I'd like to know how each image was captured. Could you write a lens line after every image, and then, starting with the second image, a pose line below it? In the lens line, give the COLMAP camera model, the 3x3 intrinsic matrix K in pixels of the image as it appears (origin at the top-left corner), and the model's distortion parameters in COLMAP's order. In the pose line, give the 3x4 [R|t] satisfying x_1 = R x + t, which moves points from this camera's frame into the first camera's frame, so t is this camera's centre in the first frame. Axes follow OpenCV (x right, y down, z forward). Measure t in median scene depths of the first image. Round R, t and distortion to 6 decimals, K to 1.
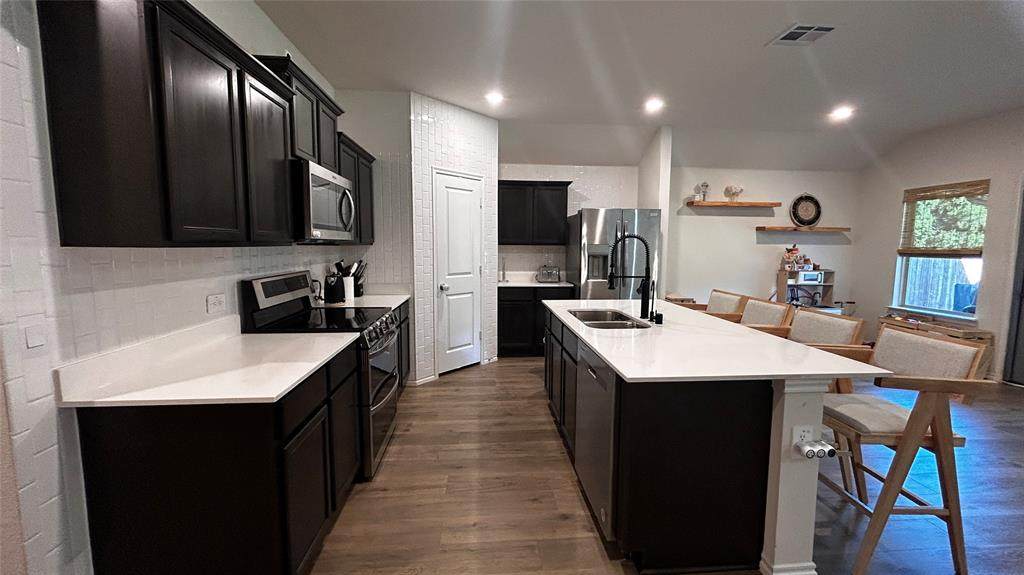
lens RADIAL K [[413.1, 0, 512.0], [0, 413.1, 287.5], [0, 0, 1]] dist [-0.002717, -0.000348]
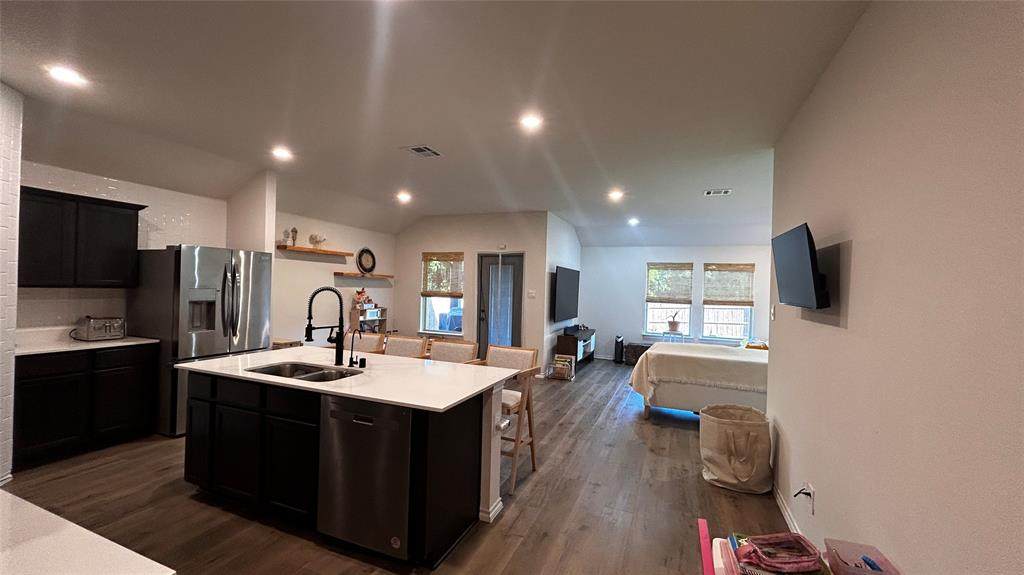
lens RADIAL K [[413.1, 0, 512.0], [0, 413.1, 287.5], [0, 0, 1]] dist [-0.002717, -0.000348]
pose [[0.443176, 0.006503, 0.896411, -0.225217], [0.064828, 0.997123, -0.039283, -0.028054], [-0.894088, 0.075522, 0.441479, 0.055659]]
